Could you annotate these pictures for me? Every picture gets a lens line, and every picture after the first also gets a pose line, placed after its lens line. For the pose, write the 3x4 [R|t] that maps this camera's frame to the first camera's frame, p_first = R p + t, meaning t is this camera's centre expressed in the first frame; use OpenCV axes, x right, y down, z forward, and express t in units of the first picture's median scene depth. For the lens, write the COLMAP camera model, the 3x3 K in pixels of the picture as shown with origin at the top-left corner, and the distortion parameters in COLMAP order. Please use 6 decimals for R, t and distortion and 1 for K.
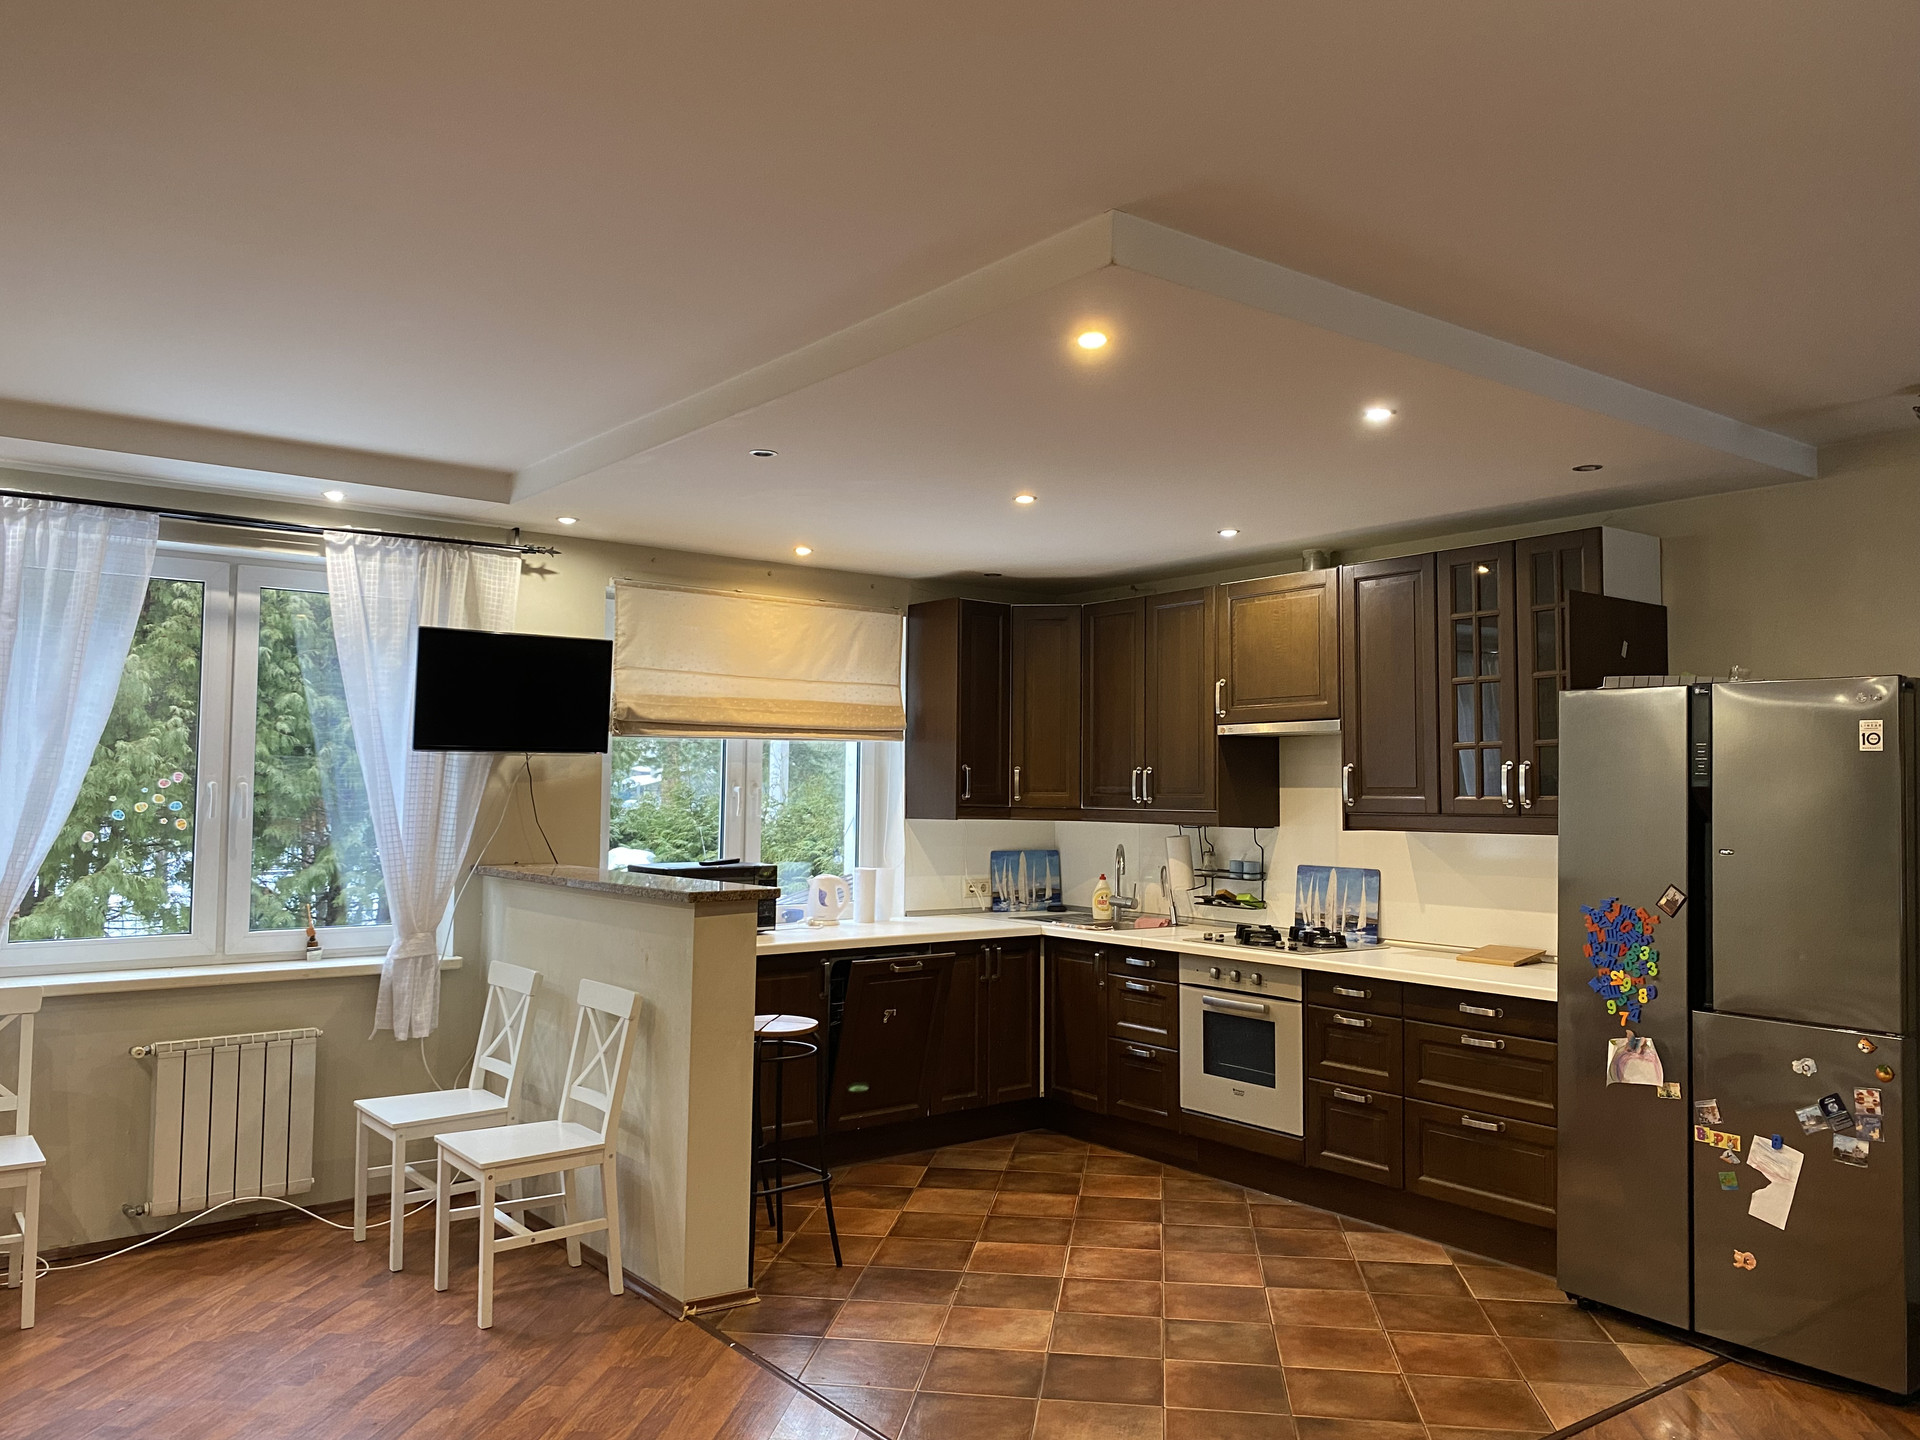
lens RADIAL K [[1464.0, 0, 951.1], [0, 1464.0, 684.7], [0, 0, 1]] dist [0.032675, -0.006364]
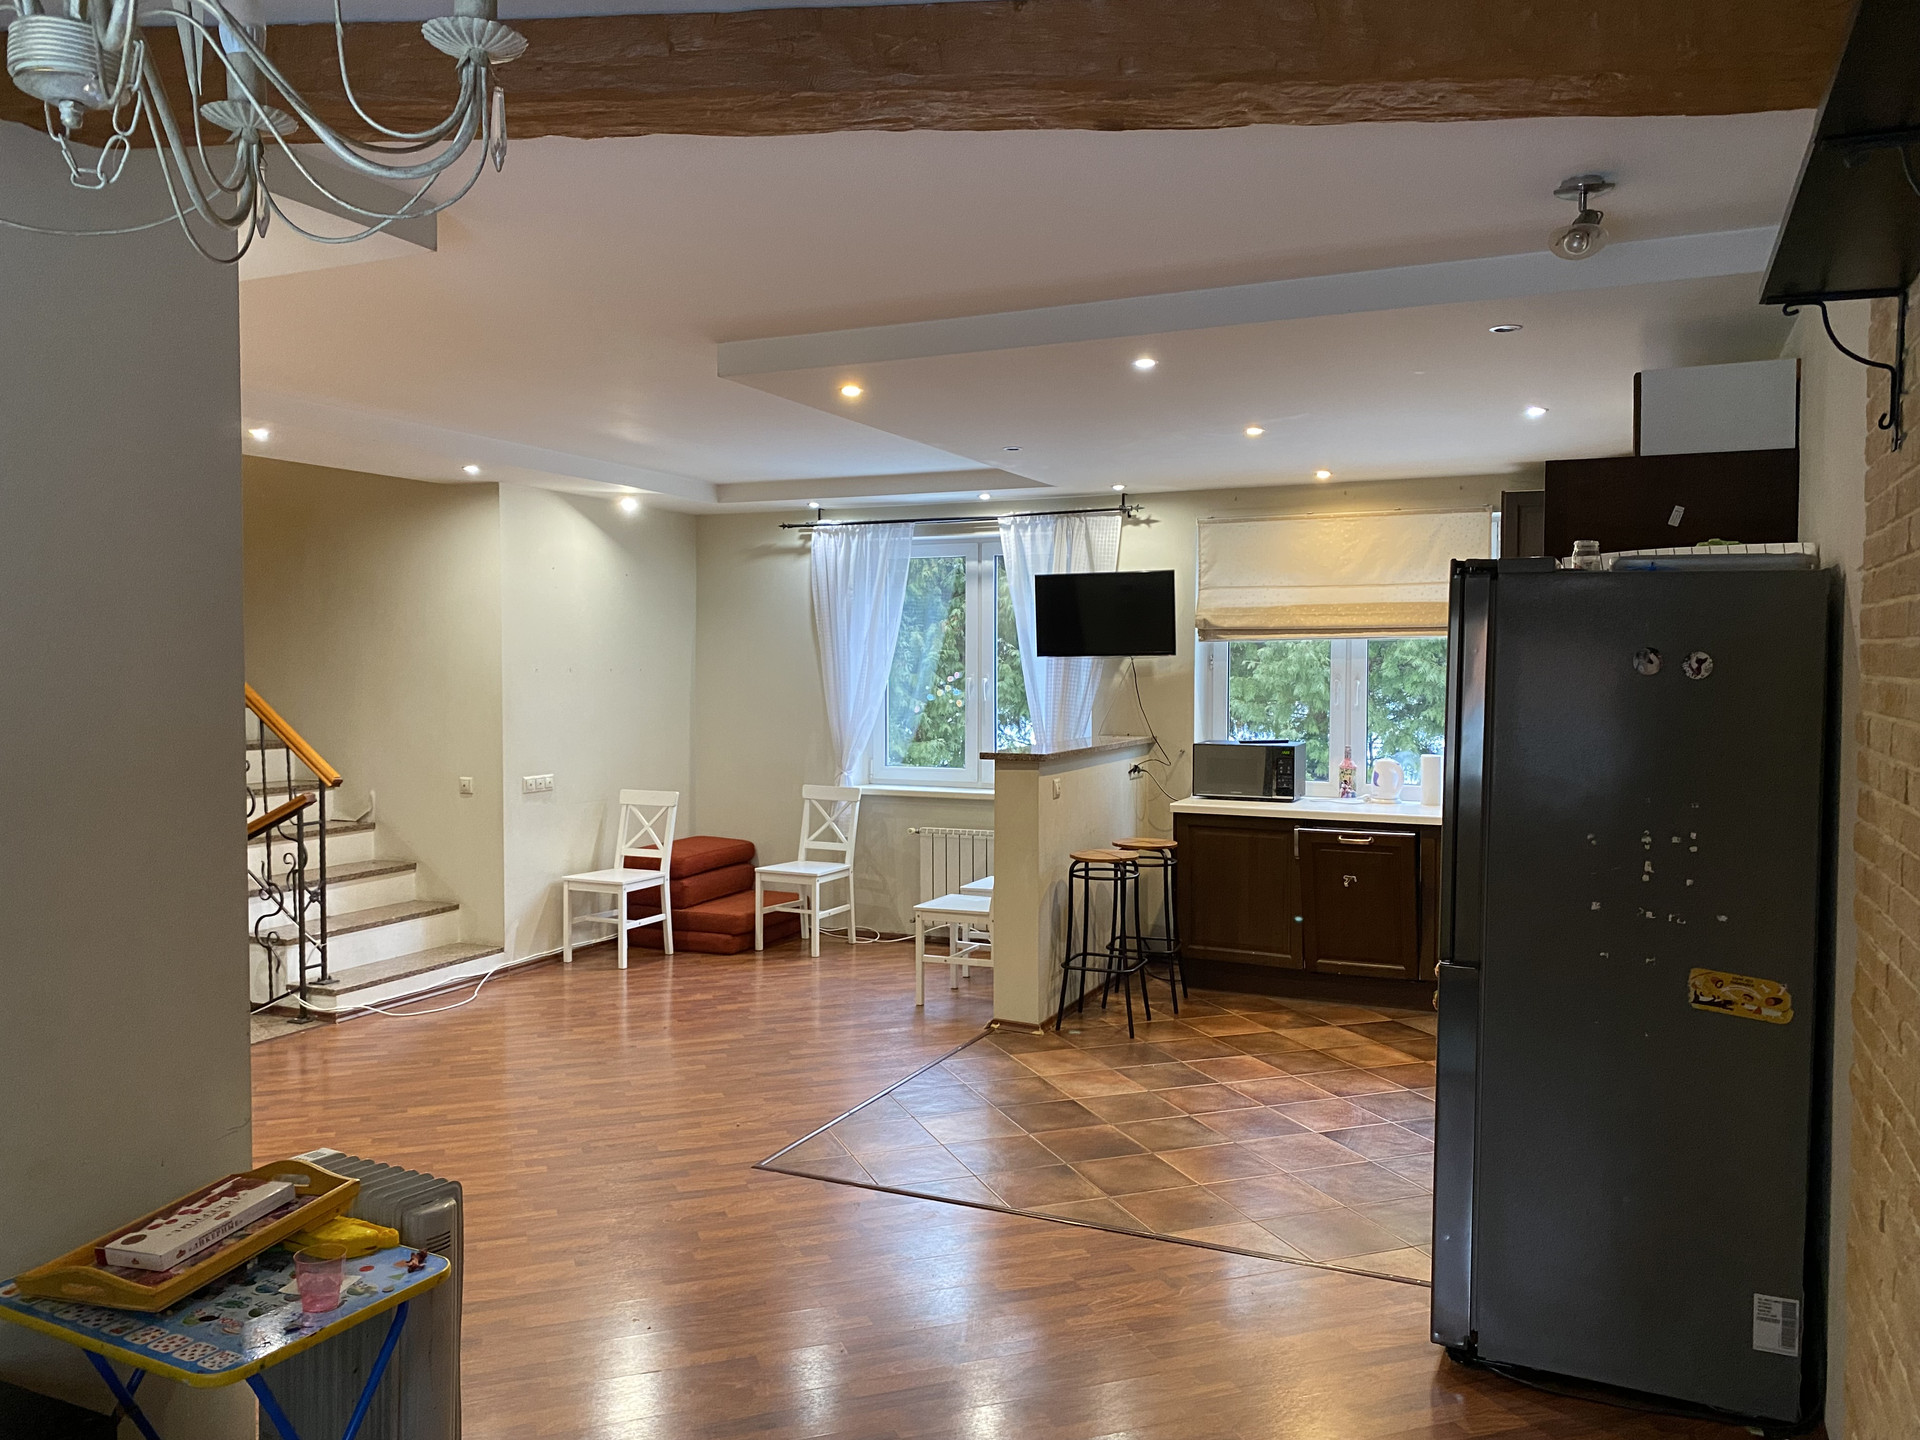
lens RADIAL K [[1464.0, 0, 953.2], [0, 1464.0, 717.0], [0, 0, 1]] dist [0.032675, -0.006364]
pose [[0.442117, 0.023520, -0.896649, 0.932820], [0.069909, 0.995712, 0.060590, 0.008612], [0.894229, -0.089472, 0.438577, 0.256745]]
